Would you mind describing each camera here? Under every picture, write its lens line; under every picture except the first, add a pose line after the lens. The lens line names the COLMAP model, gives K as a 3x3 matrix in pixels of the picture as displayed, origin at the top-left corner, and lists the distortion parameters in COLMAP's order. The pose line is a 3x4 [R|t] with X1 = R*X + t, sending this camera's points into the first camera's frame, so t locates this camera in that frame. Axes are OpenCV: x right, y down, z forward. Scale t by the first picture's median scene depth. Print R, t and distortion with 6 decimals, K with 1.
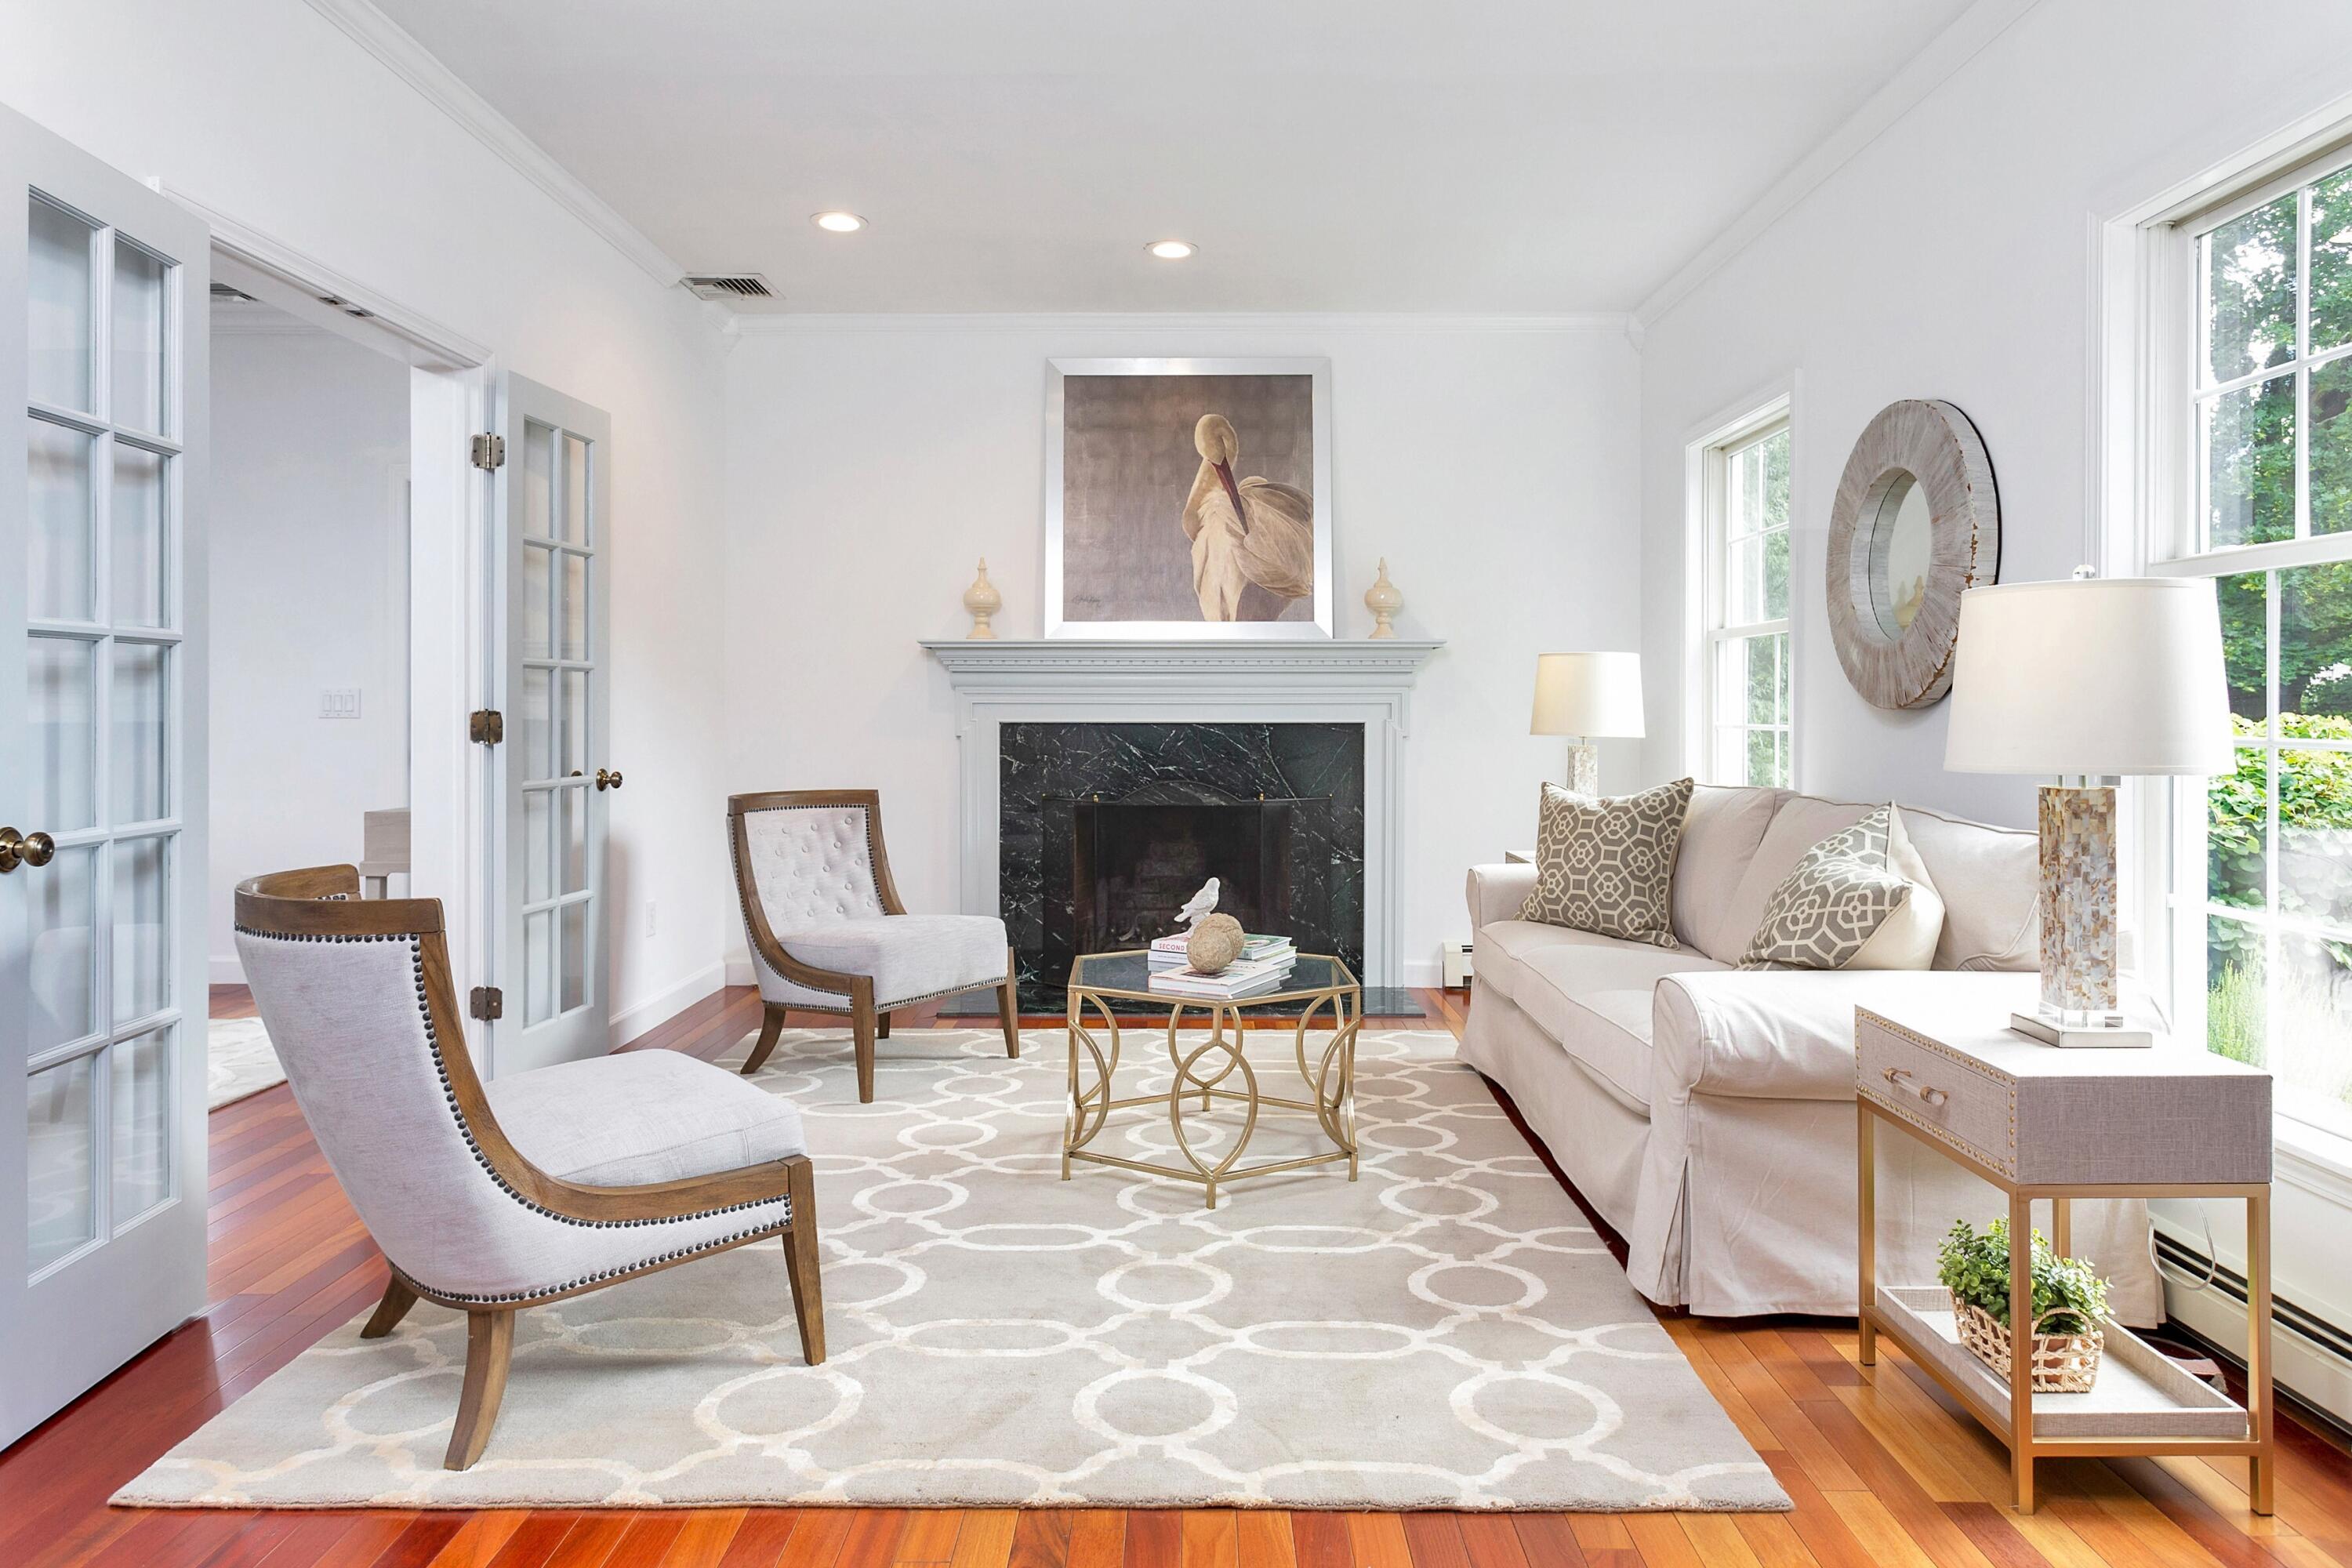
lens RADIAL K [[1444.3, 0, 1178.0], [0, 1444.3, 717.4], [0, 0, 1]] dist [-0.016230, -0.000365]
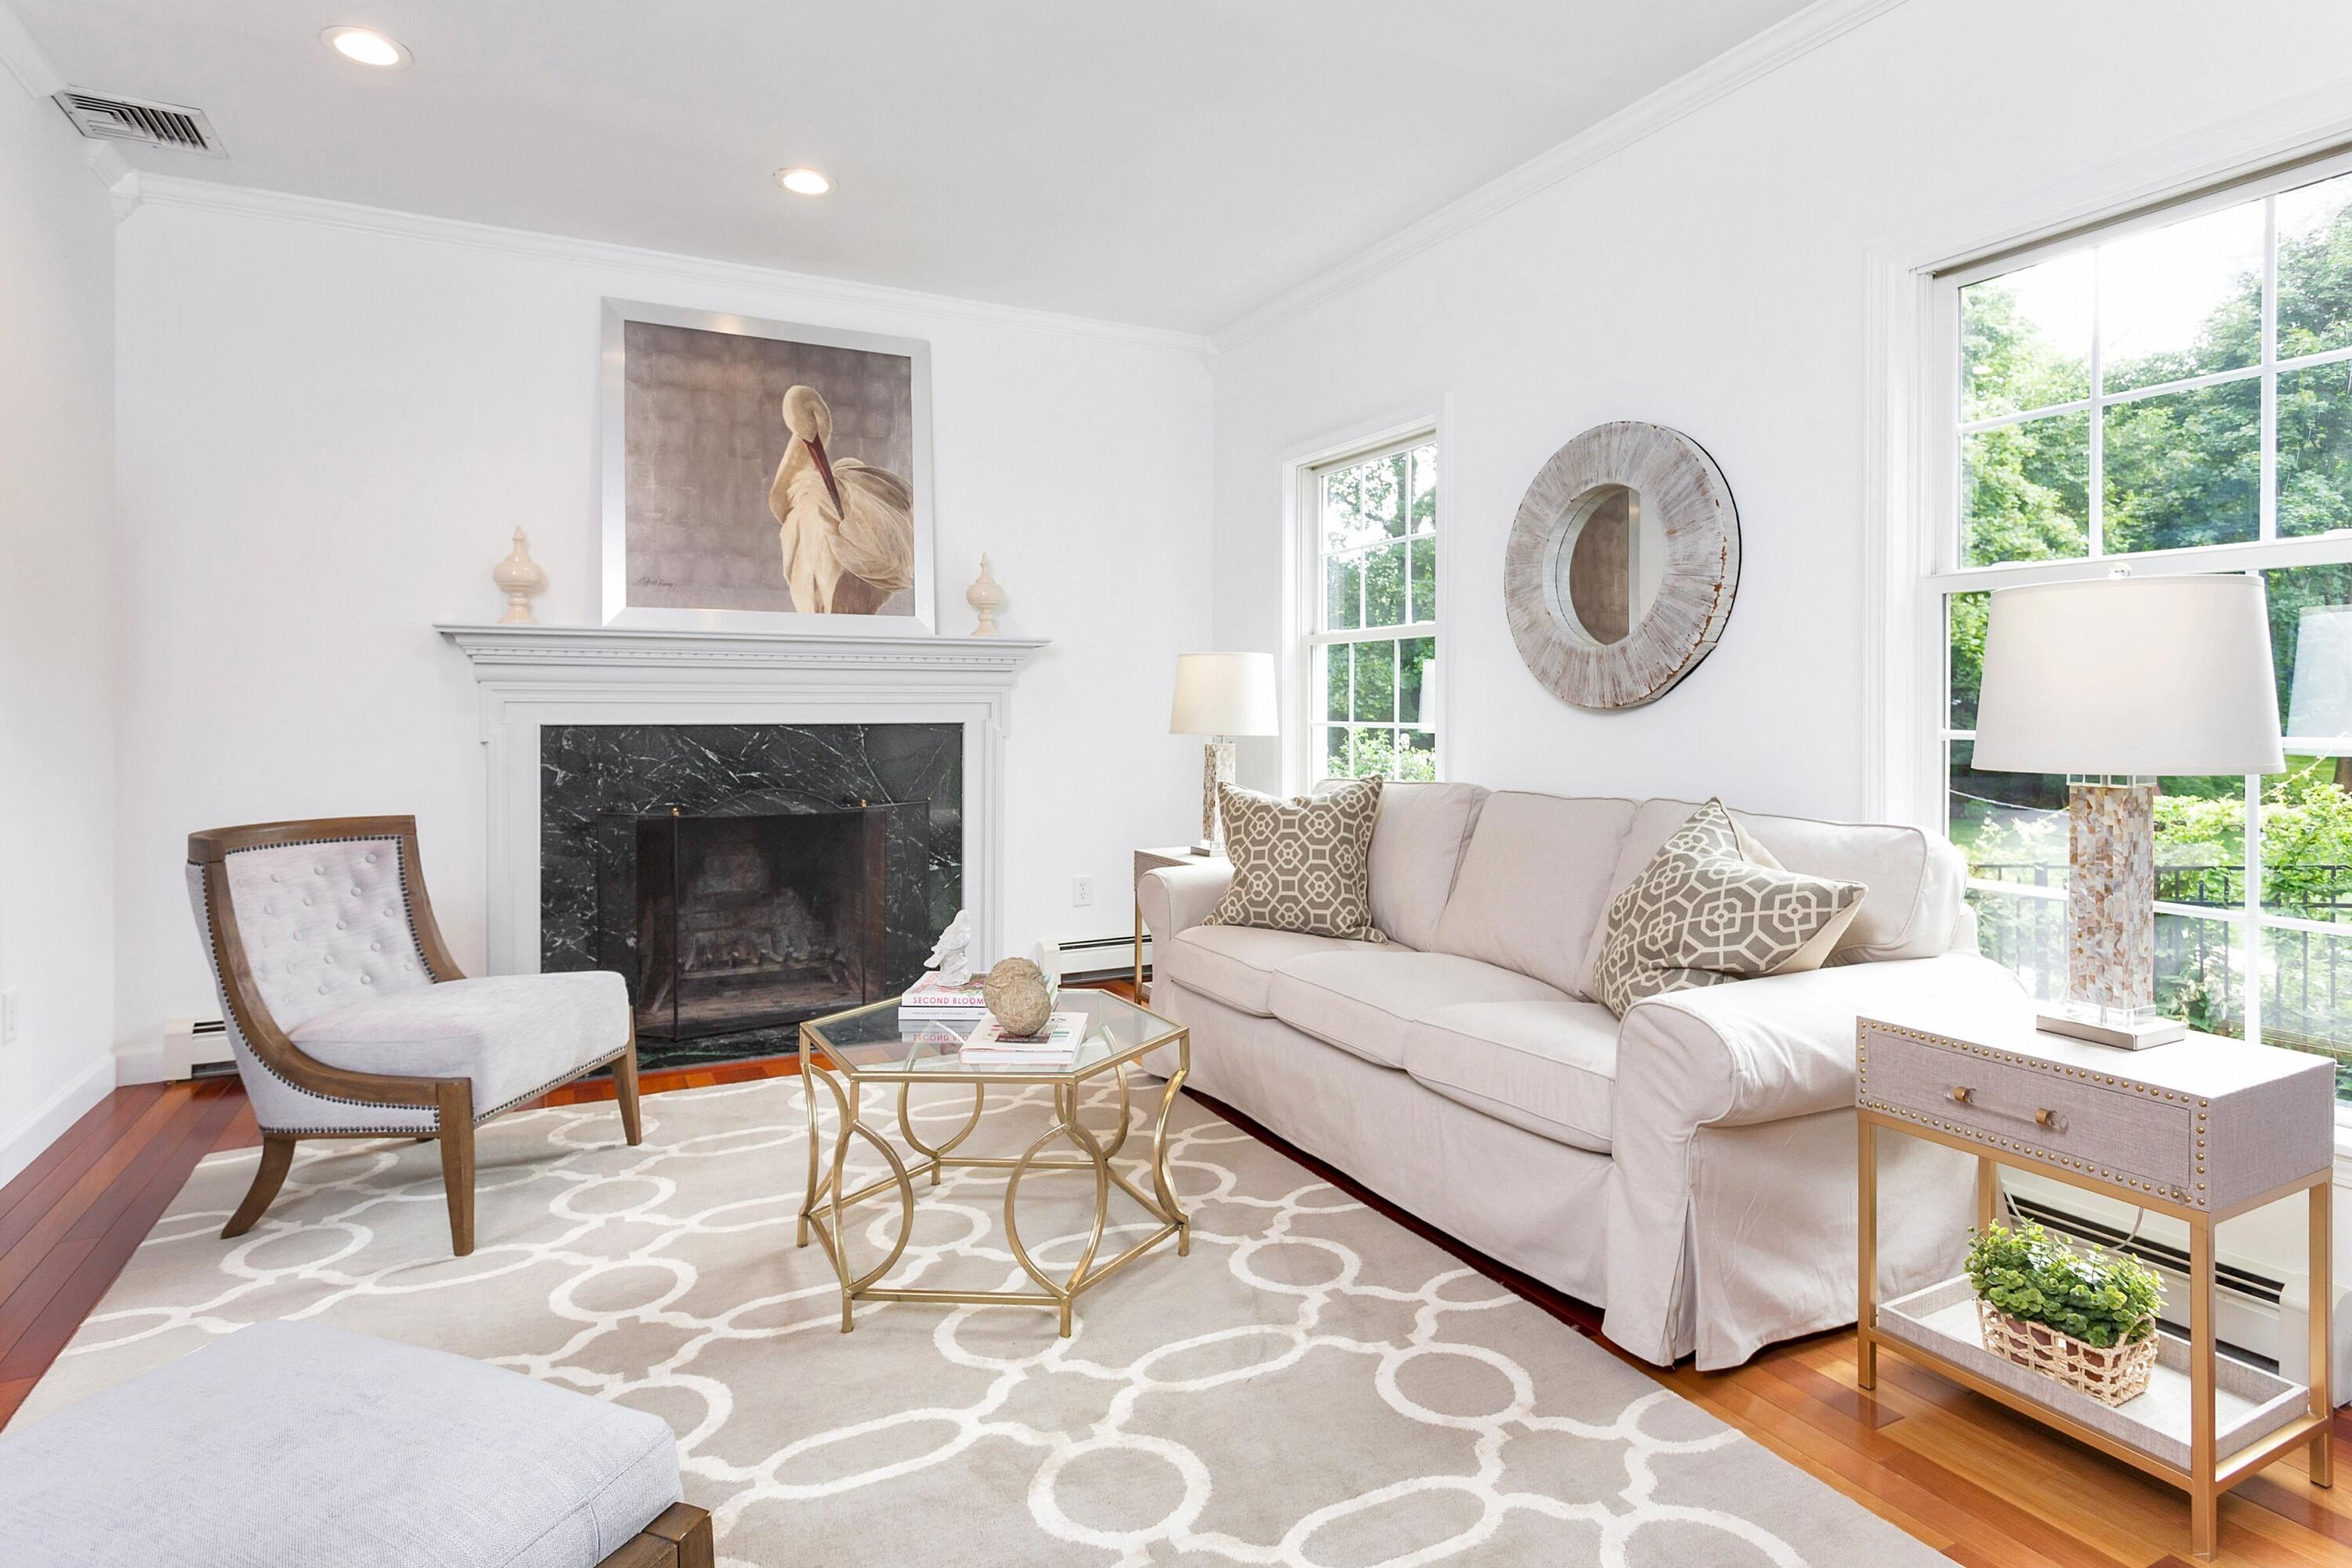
lens RADIAL K [[1231.8, 0, 1176.3], [0, 1231.8, 713.9], [0, 0, 1]] dist [-0.015369, 0.011416]
pose [[0.884900, -0.002570, 0.465774, -0.157542], [0.003388, 0.999994, -0.000918, -0.001318], [-0.465769, 0.002390, 0.884903, 0.246015]]
